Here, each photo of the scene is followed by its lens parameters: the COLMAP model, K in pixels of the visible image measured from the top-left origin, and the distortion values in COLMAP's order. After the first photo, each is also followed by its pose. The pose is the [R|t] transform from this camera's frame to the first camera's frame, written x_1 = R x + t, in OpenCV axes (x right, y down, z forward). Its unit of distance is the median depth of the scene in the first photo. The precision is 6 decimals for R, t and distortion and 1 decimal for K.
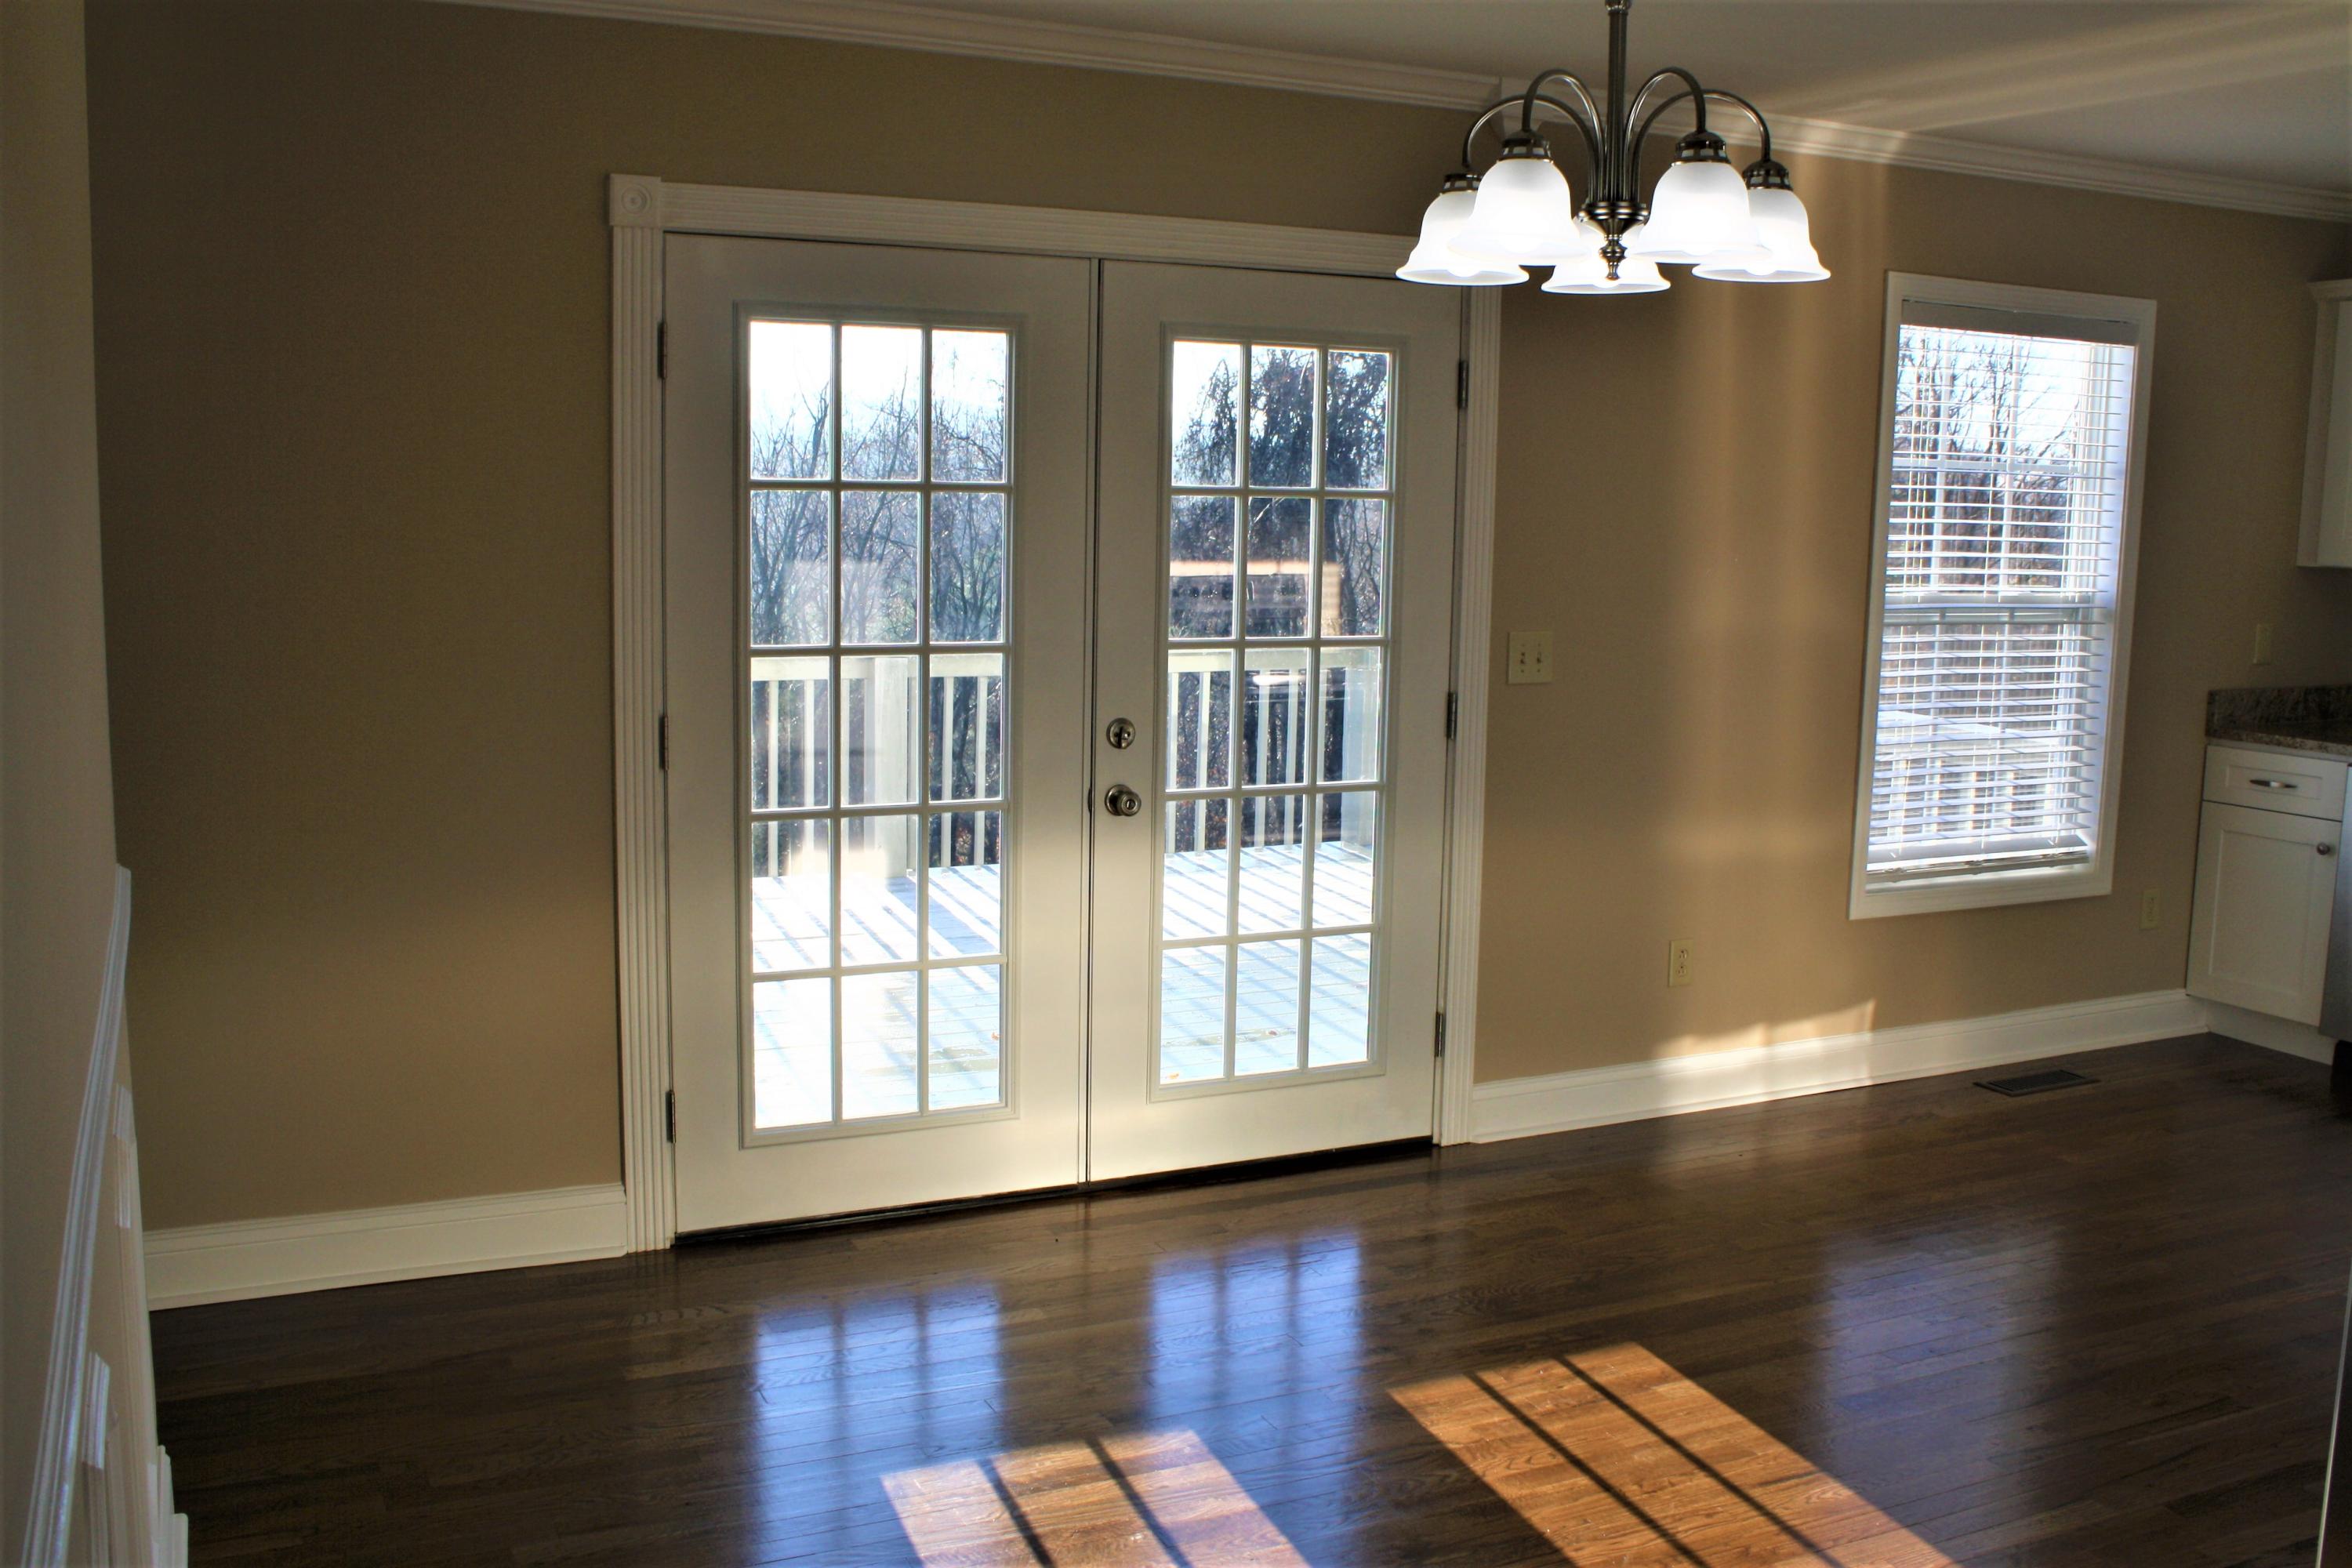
lens RADIAL K [[2084.5, 0, 1181.9], [0, 2084.5, 771.2], [0, 0, 1]] dist [-0.130559, 0.012175]
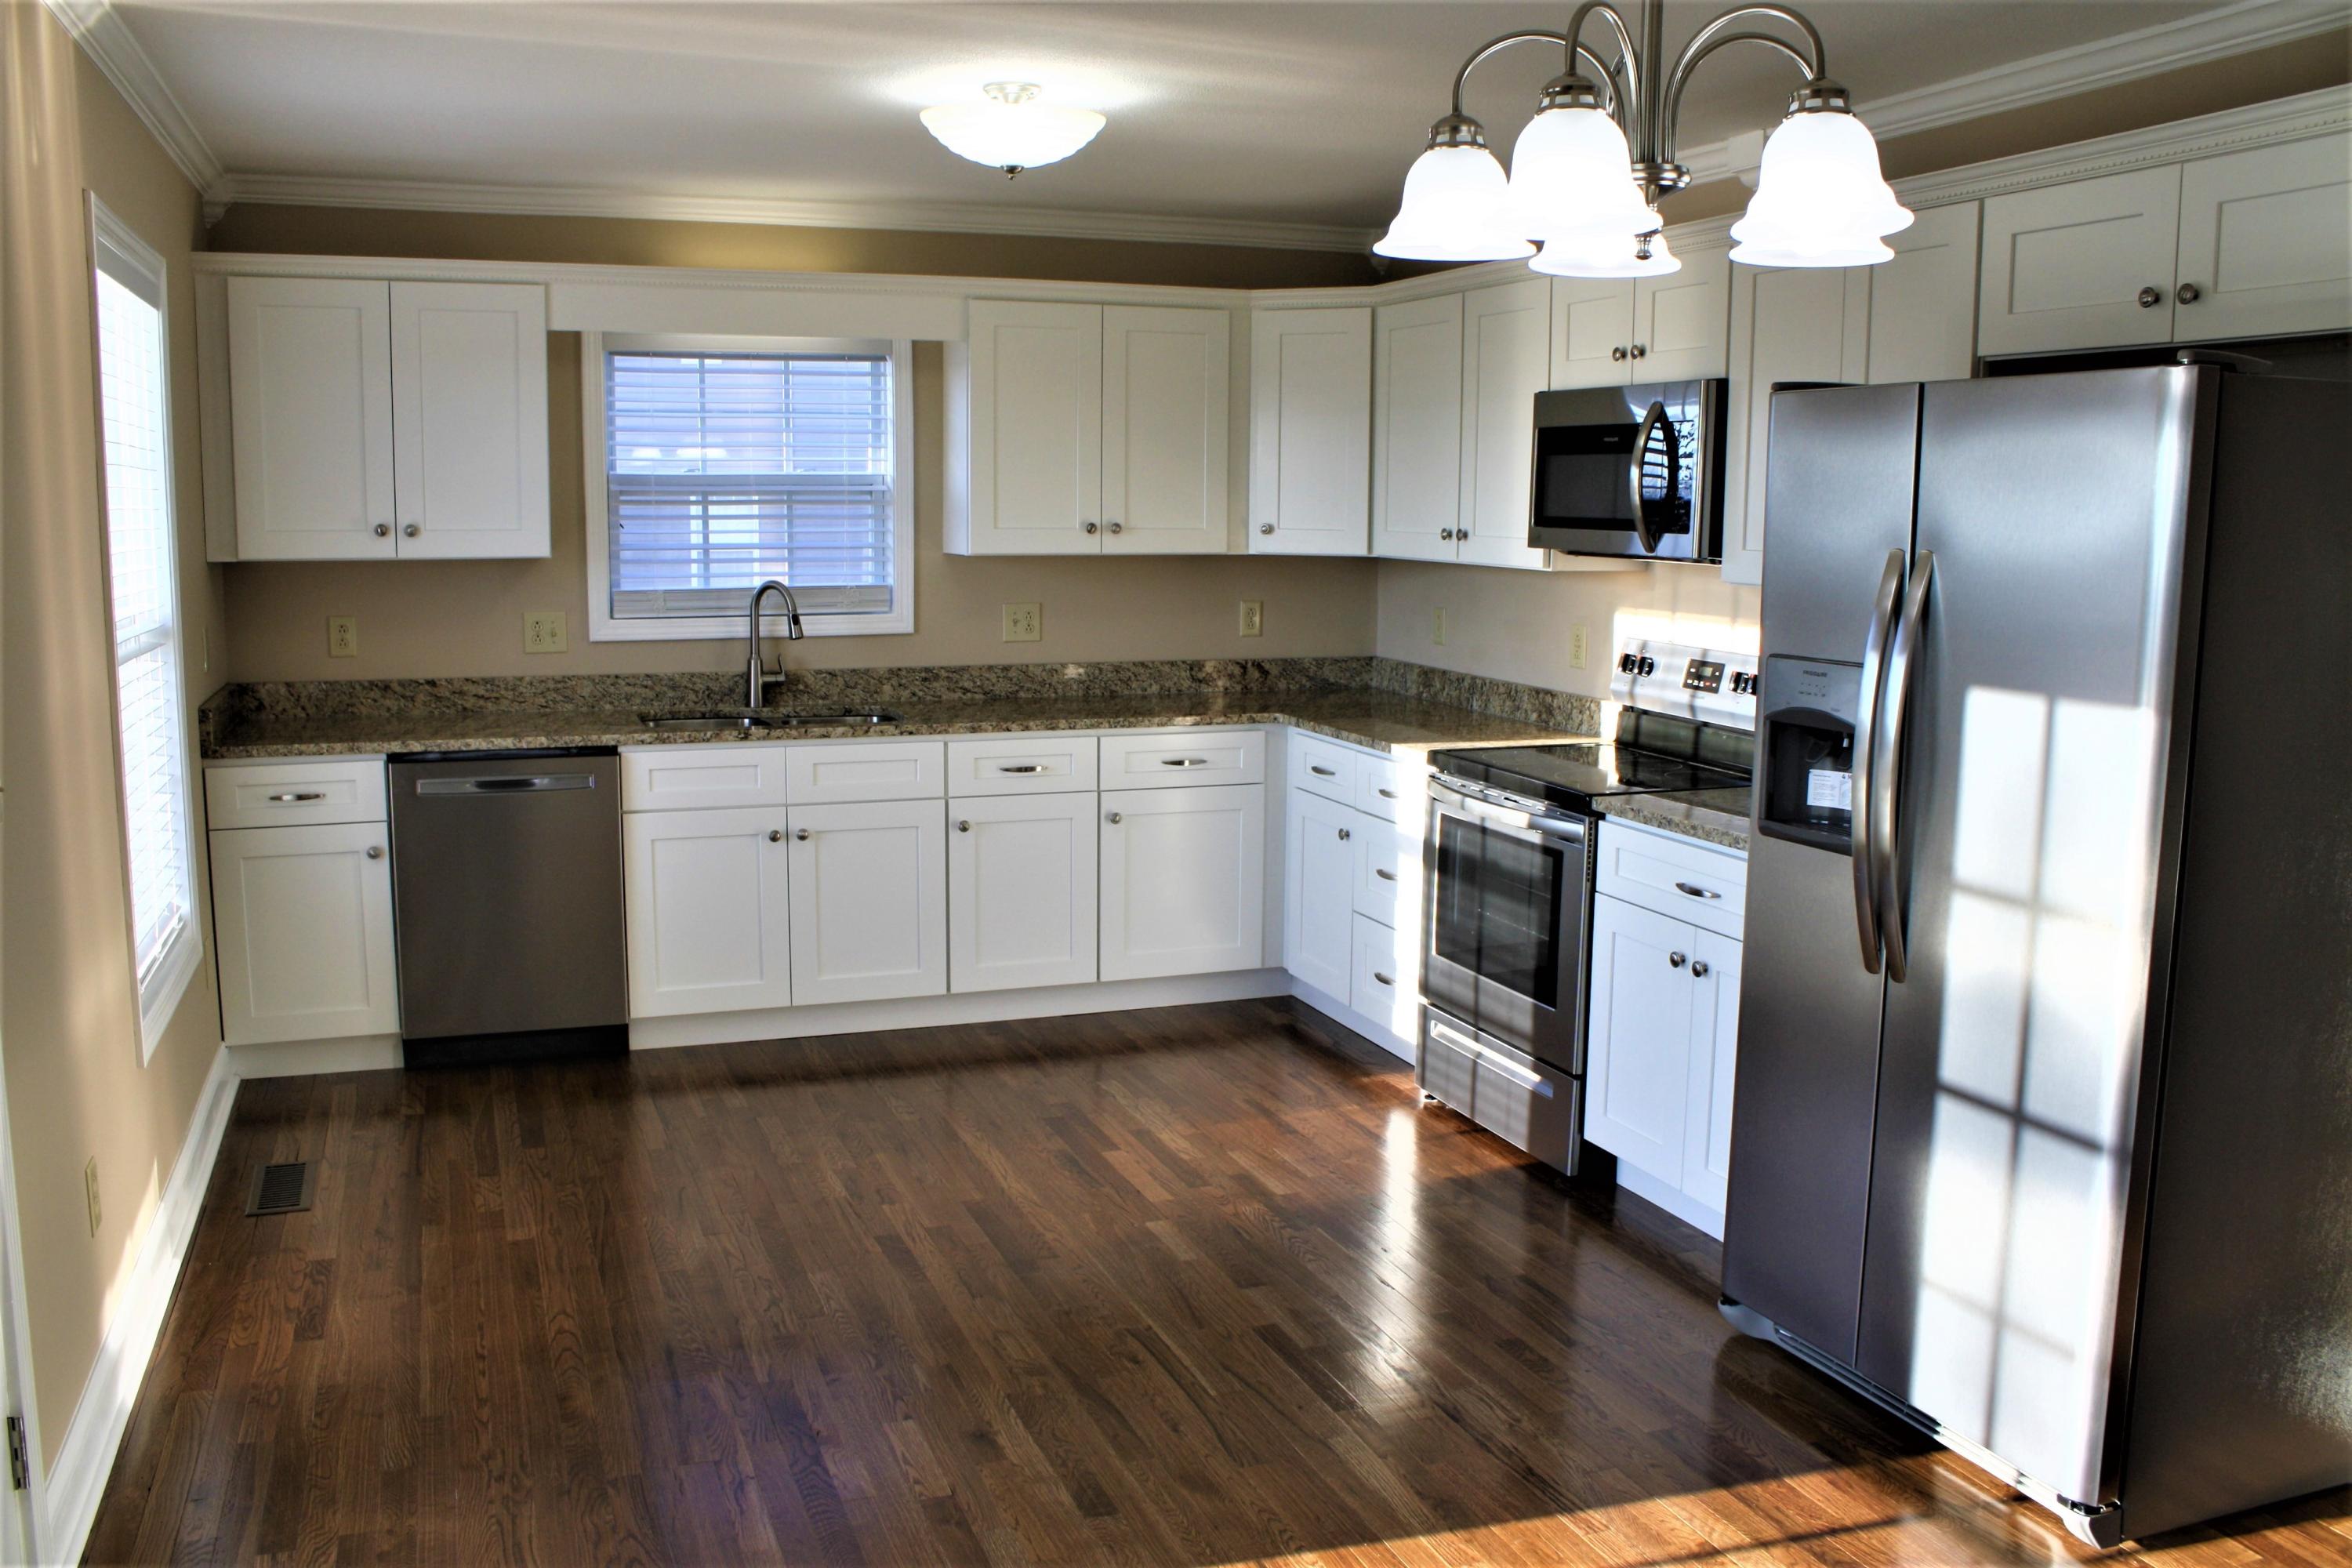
lens RADIAL K [[1969.7, 0, 1084.2], [0, 1969.7, 734.5], [0, 0, 1]] dist [-0.159477, 0.120464]
pose [[0.142209, -0.132842, 0.980882, -0.275023], [0.142249, 0.983410, 0.112561, -0.070710], [-0.979562, 0.123522, 0.158746, 0.504328]]
